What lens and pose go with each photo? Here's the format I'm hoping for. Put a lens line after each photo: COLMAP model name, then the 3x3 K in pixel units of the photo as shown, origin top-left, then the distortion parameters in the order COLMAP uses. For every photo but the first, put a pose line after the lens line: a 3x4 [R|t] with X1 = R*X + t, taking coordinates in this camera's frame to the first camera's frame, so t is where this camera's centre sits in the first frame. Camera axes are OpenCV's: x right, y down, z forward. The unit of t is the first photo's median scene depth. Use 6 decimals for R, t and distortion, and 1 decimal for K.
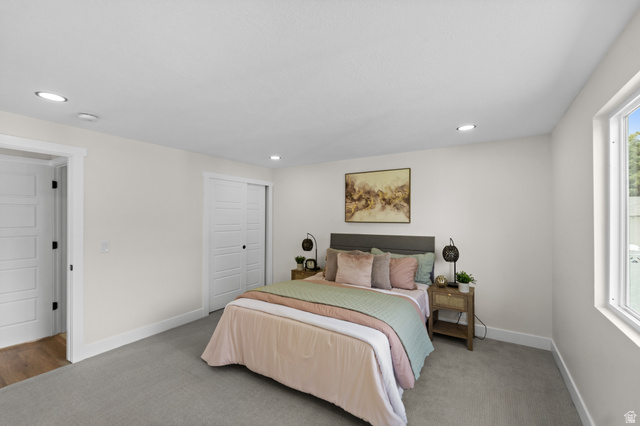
lens RADIAL K [[269.4, 0, 321.1], [0, 269.4, 208.0], [0, 0, 1]] dist [0.000640, -0.000031]
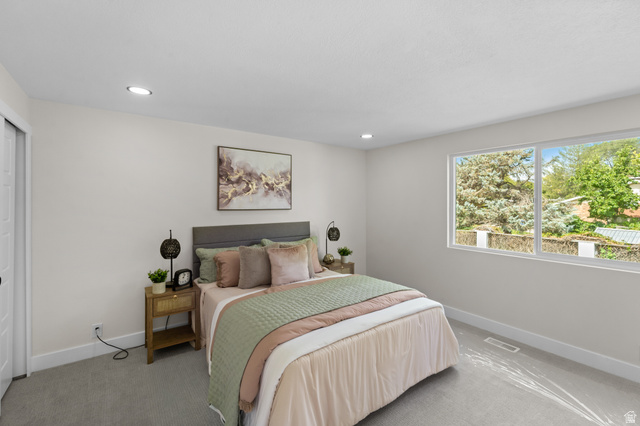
lens RADIAL K [[269.4, 0, 321.1], [0, 269.4, 208.0], [0, 0, 1]] dist [0.000640, -0.000031]
pose [[0.383473, -0.013654, 0.923451, -0.524110], [-0.028792, 0.999228, 0.026730, 0.018265], [-0.923103, -0.036839, 0.382784, 0.477428]]
